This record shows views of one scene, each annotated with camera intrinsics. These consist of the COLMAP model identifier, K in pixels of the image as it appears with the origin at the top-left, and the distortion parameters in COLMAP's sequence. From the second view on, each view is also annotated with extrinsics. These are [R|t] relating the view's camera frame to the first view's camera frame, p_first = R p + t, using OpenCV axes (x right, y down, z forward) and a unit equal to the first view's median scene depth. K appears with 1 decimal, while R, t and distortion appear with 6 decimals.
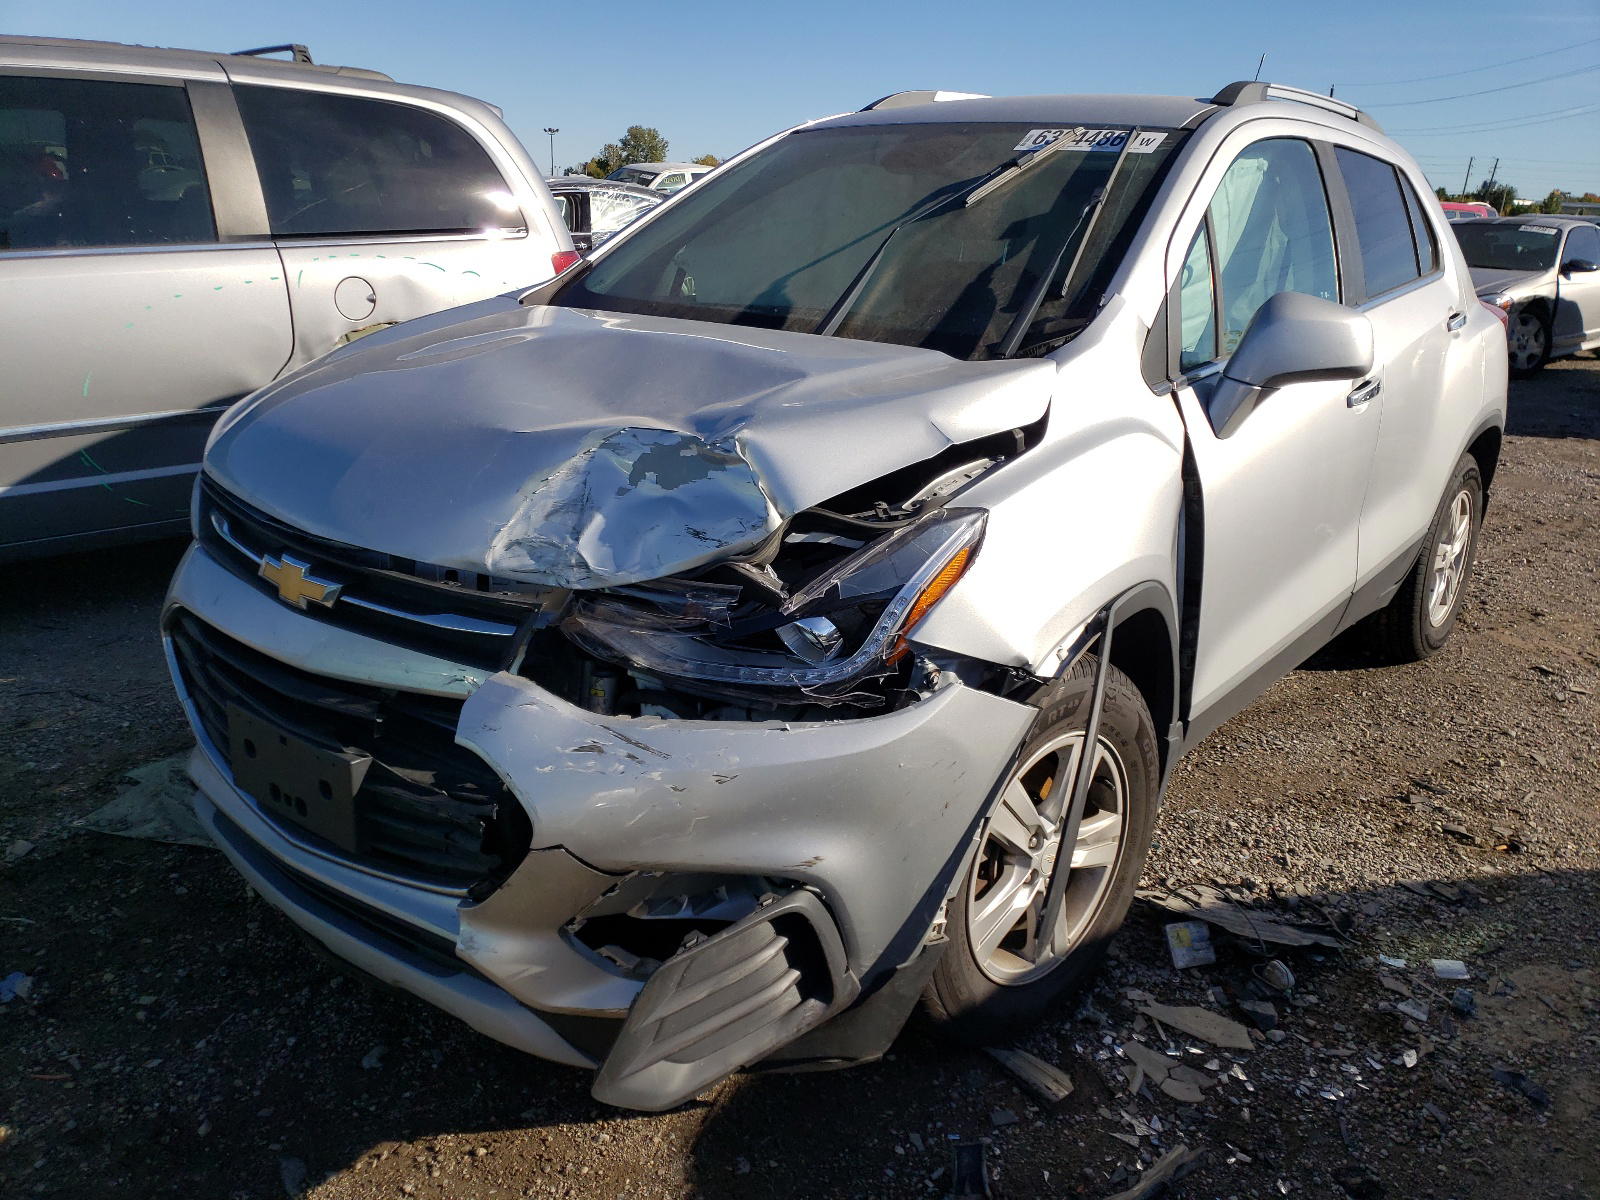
lens RADIAL K [[1127.0, 0, 802.0], [0, 1127.0, 608.7], [0, 0, 1]] dist [0.032509, -0.010577]
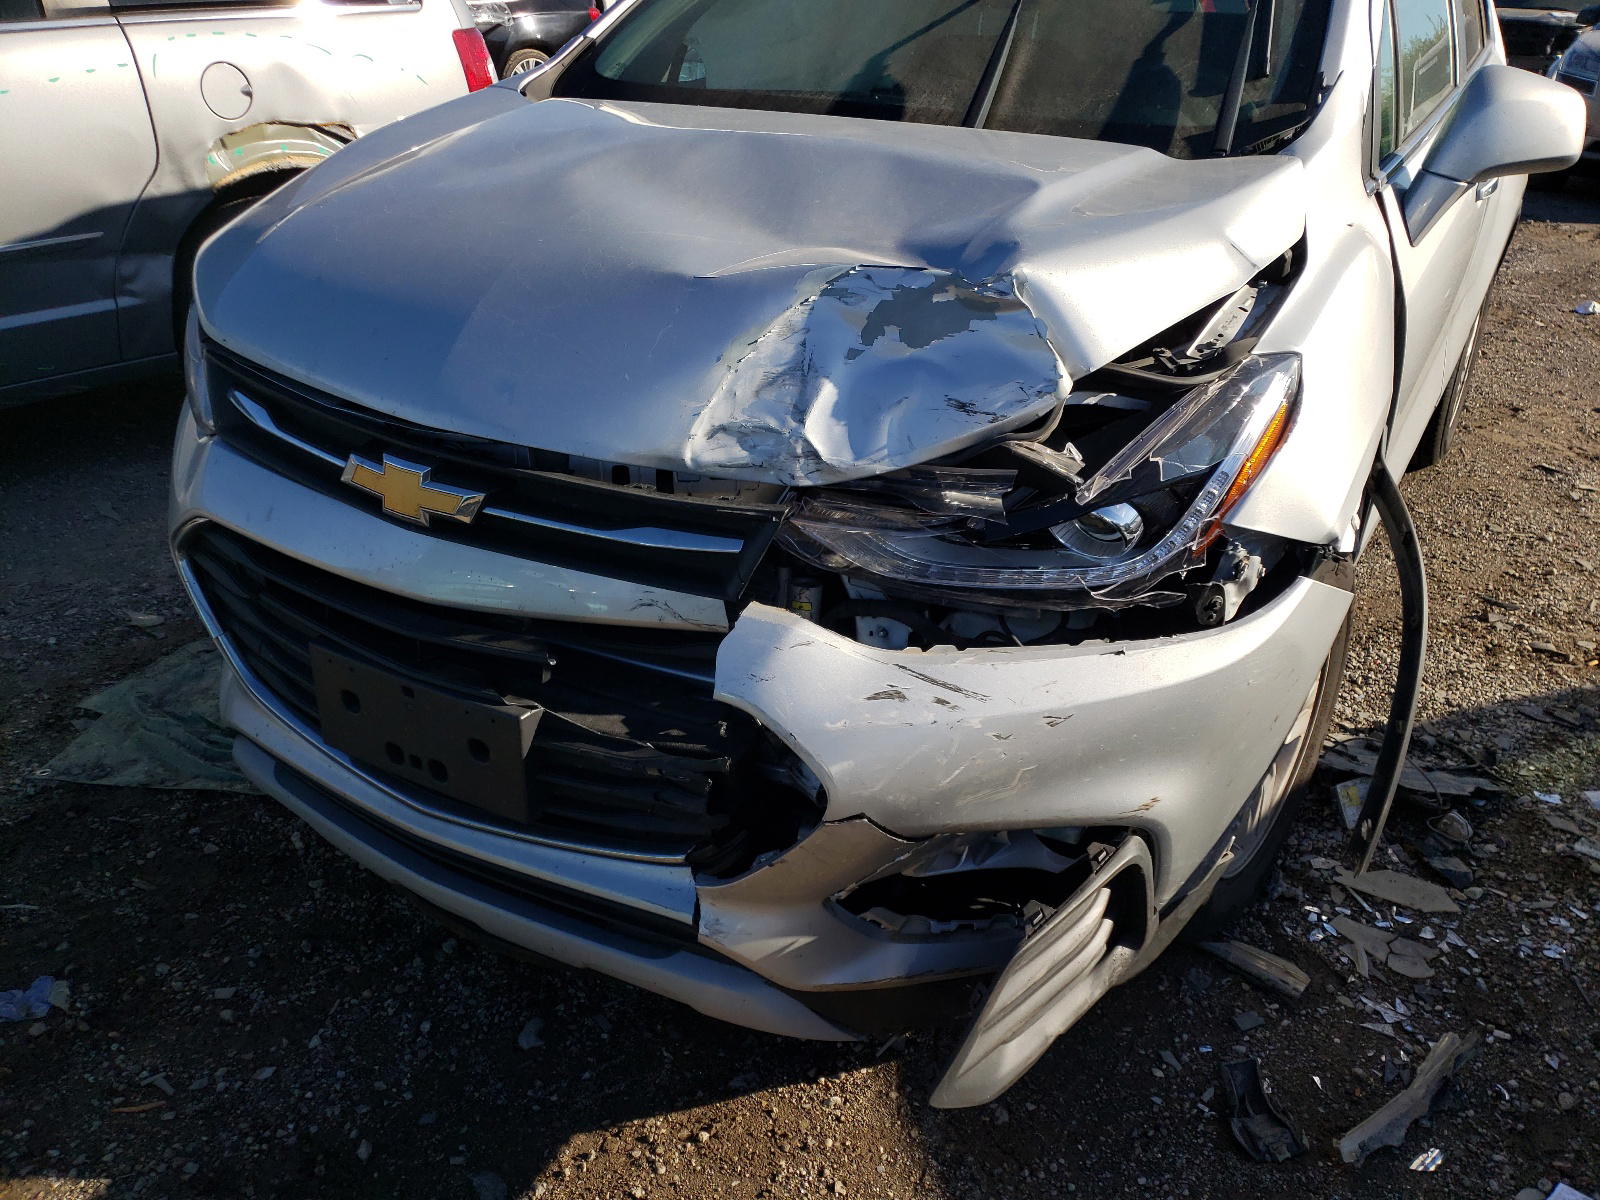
lens RADIAL K [[1127.0, 0, 802.0], [0, 1127.0, 608.7], [0, 0, 1]] dist [0.032509, -0.010577]
pose [[0.988791, -0.074669, 0.129290, -0.282102], [0.052346, 0.984367, 0.168173, -0.058299], [-0.139826, -0.159520, 0.977242, 0.202476]]
